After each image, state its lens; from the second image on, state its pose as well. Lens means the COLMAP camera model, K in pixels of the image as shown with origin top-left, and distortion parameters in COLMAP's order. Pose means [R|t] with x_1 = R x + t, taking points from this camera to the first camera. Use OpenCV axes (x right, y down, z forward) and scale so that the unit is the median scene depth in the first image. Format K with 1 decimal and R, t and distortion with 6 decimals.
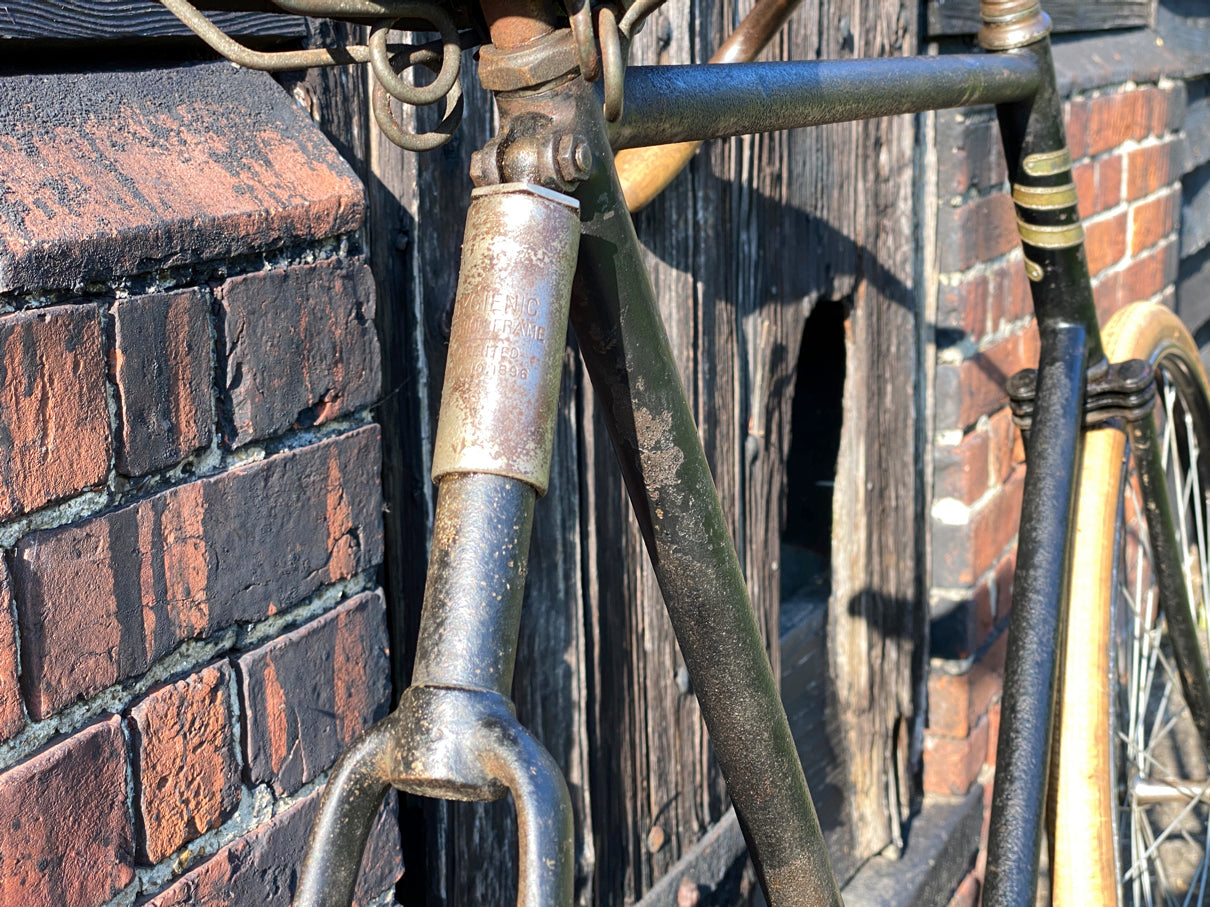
lens RADIAL K [[1831.3, 0, 605.4], [0, 1831.3, 454.4], [0, 0, 1]] dist [0.124296, 0.000000]
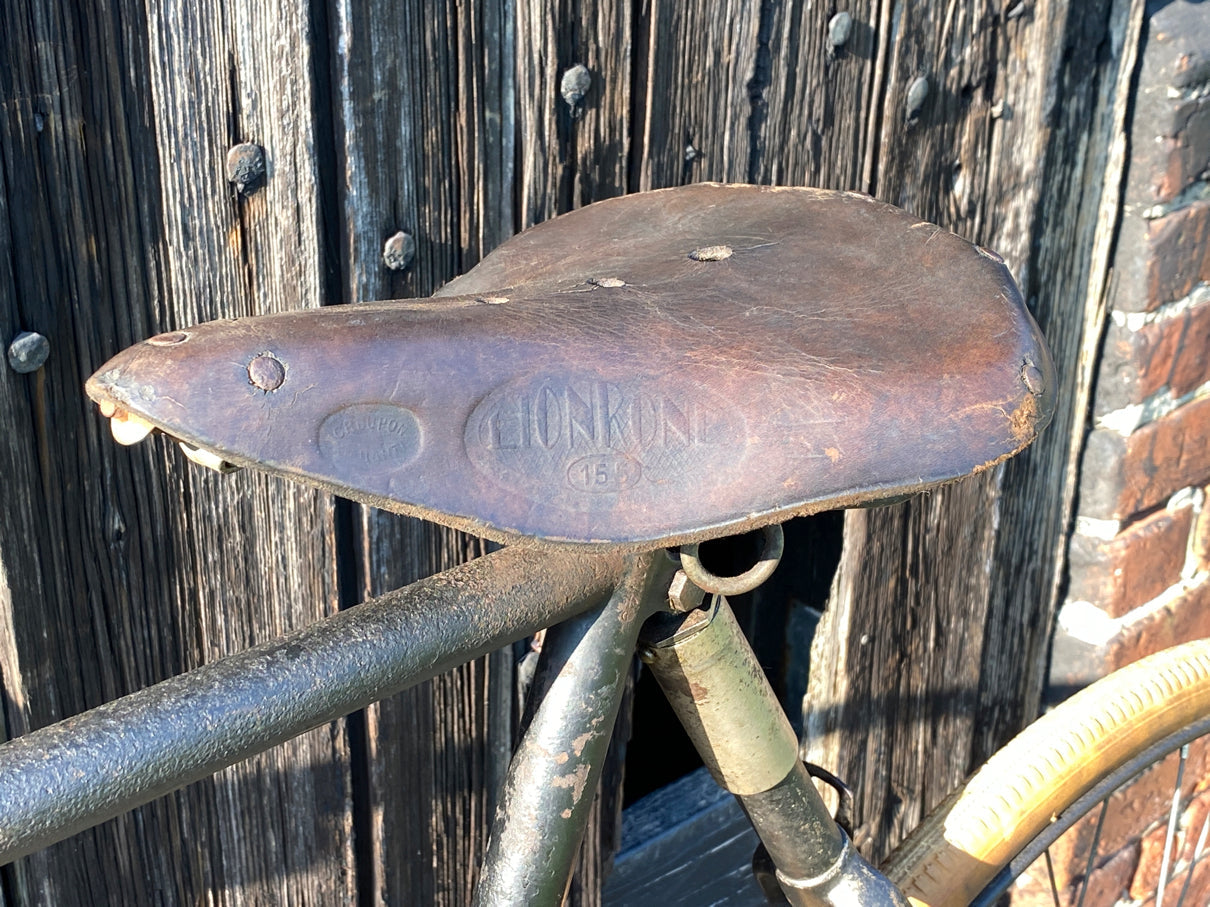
lens RADIAL K [[1852.5, 0, 595.5], [0, 1852.5, 463.8], [0, 0, 1]] dist [0.141180, 0.000000]
pose [[0.923567, 0.212985, -0.318844, 0.567237], [-0.123006, 0.952164, 0.279737, -0.508958], [0.363172, -0.219136, 0.905586, 0.706287]]
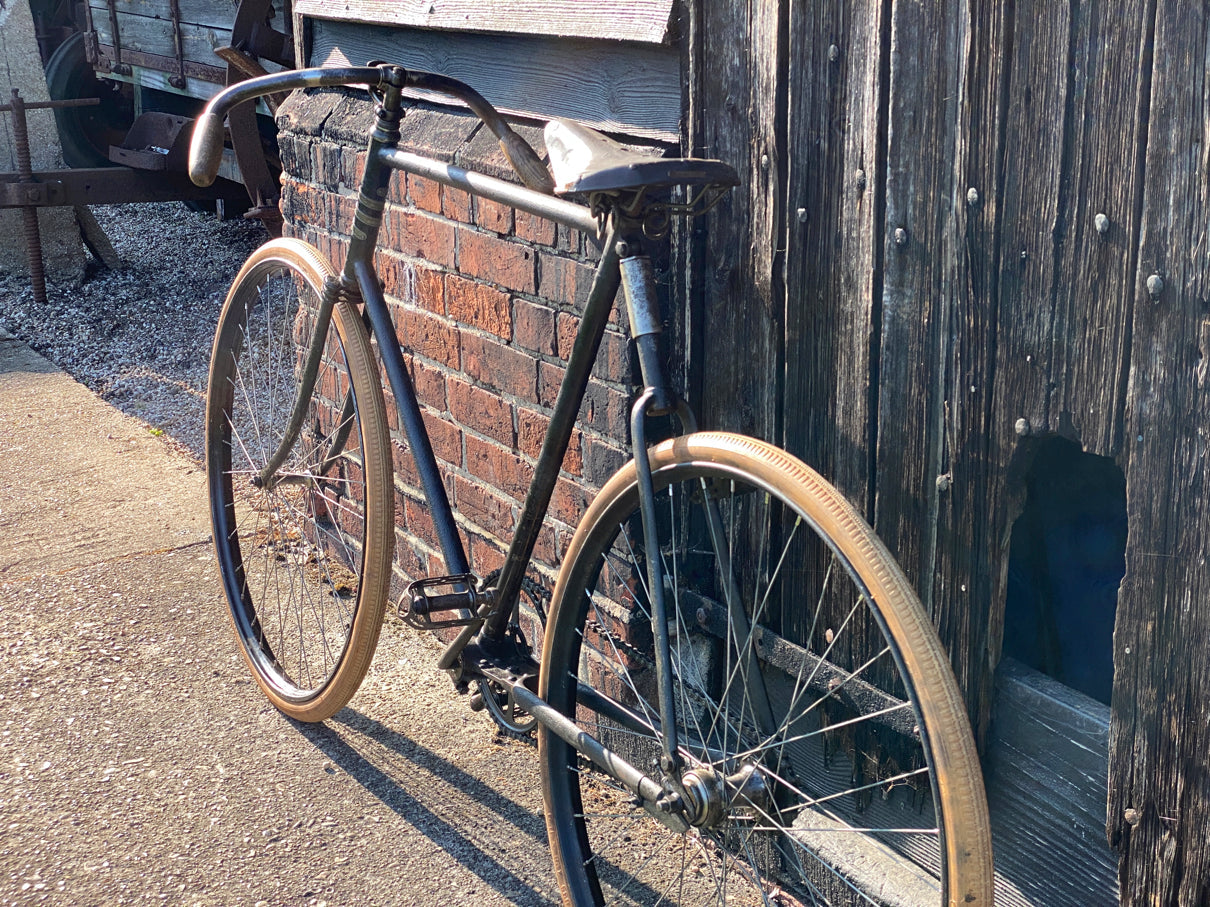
lens RADIAL K [[1831.3, 0, 610.7], [0, 1831.3, 446.3], [0, 0, 1]] dist [0.124296, 0.000000]
pose [[-0.541568, 0.264580, -0.797936, 2.444294], [-0.162533, 0.898317, 0.408177, -1.032506], [0.824795, 0.350747, -0.443497, 2.570343]]
